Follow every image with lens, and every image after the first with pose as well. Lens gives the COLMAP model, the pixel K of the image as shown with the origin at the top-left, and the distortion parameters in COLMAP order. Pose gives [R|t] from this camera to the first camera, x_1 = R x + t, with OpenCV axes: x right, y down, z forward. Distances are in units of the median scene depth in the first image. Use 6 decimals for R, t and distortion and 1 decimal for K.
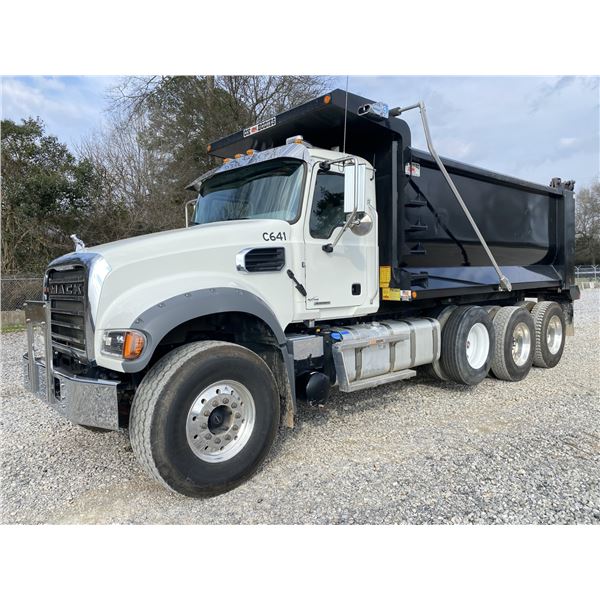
lens RADIAL K [[458.0, 0, 301.8], [0, 458.0, 305.3], [0, 0, 1]] dist [0.092076, -0.022094]
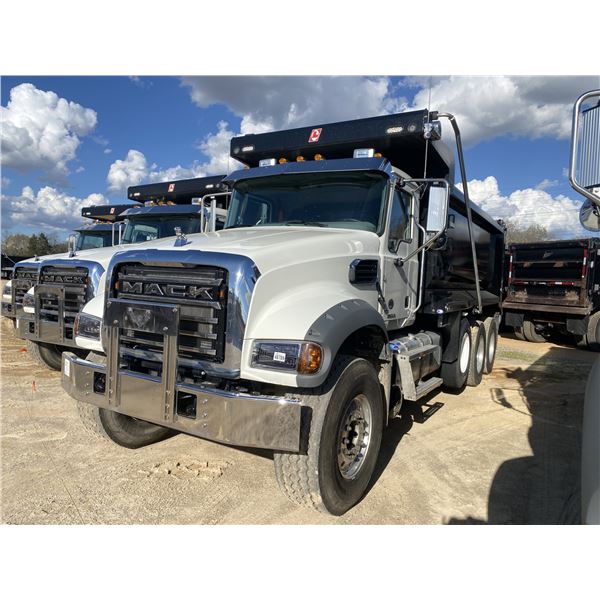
lens RADIAL K [[458.0, 0, 302.2], [0, 458.0, 302.6], [0, 0, 1]] dist [0.092076, -0.022094]
pose [[0.947677, 0.049179, 0.315419, -0.475659], [-0.048351, 0.998776, -0.010456, -0.012726], [-0.315548, -0.005342, 0.948895, 0.081964]]
